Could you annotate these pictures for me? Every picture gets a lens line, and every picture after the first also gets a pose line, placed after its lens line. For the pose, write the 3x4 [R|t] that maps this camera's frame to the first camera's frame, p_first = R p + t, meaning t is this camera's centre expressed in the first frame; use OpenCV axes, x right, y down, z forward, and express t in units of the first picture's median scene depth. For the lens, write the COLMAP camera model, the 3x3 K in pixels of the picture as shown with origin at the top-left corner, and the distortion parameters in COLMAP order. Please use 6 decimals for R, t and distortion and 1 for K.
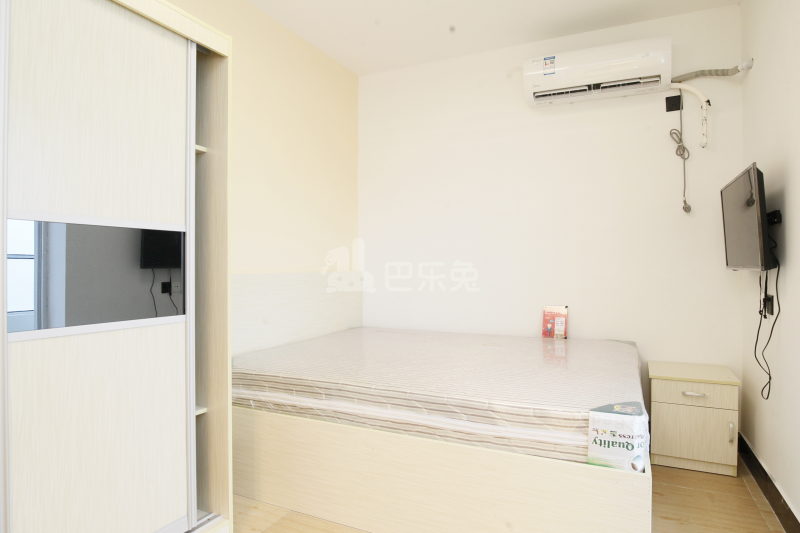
lens RADIAL K [[471.5, 0, 401.3], [0, 471.5, 265.9], [0, 0, 1]] dist [-0.033073, 0.001880]
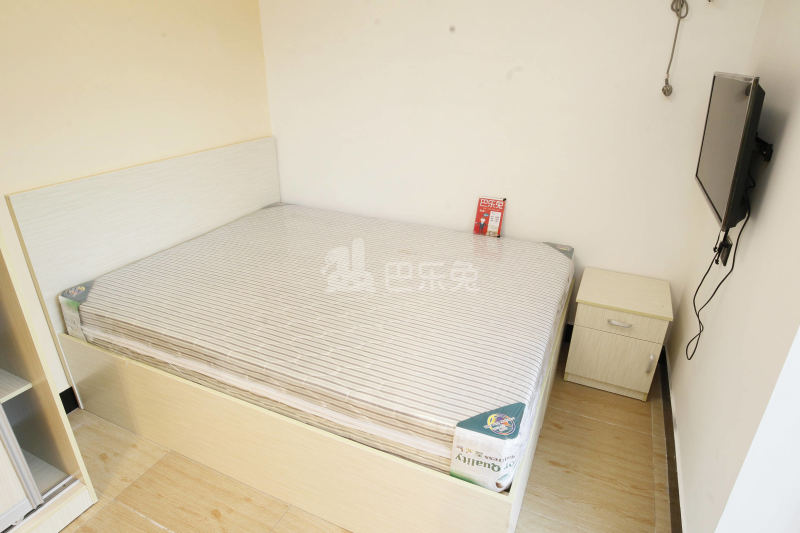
lens RADIAL K [[471.5, 0, 401.8], [0, 471.5, 268.0], [0, 0, 1]] dist [-0.033073, 0.001880]
pose [[0.999558, 0.002971, 0.029566, 0.213016], [-0.014853, 0.911731, 0.410520, -0.221273], [-0.025737, -0.410778, 0.911372, 0.269925]]
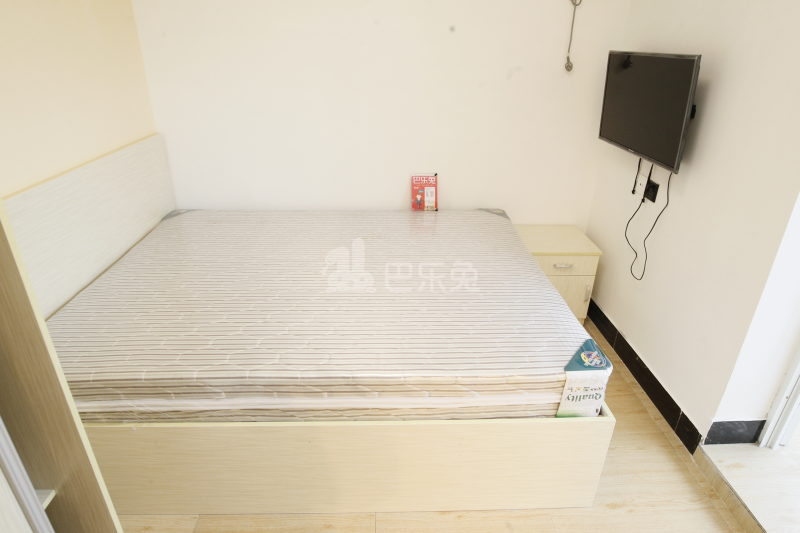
lens RADIAL K [[471.5, 0, 399.9], [0, 471.5, 267.2], [0, 0, 1]] dist [-0.033073, 0.001880]
pose [[0.883885, -0.187814, 0.428337, -0.194539], [-0.017135, 0.902212, 0.430952, -0.211922], [-0.467390, -0.388252, 0.794234, 0.372849]]
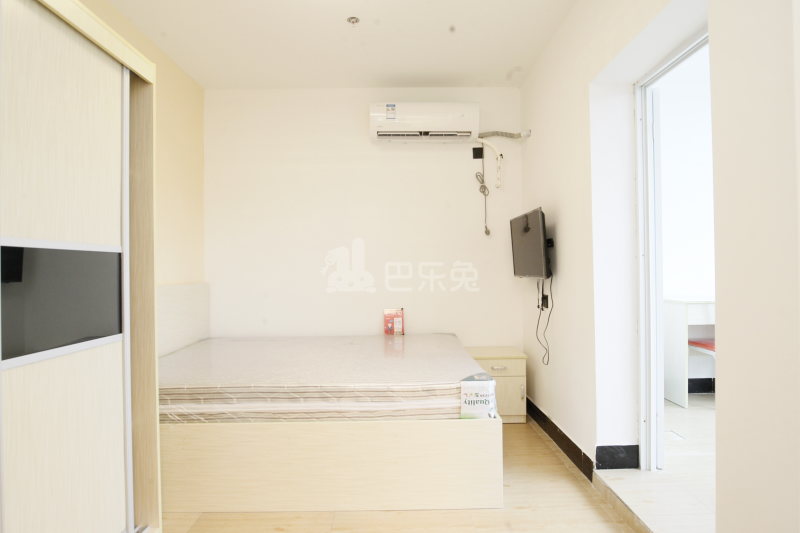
lens RADIAL K [[471.5, 0, 398.7], [0, 471.5, 270.1], [0, 0, 1]] dist [-0.033073, 0.001880]
pose [[0.897483, -0.010457, 0.440926, -0.298427], [0.010985, 0.999939, 0.001357, -0.024033], [-0.440913, 0.003626, 0.897543, -0.151539]]
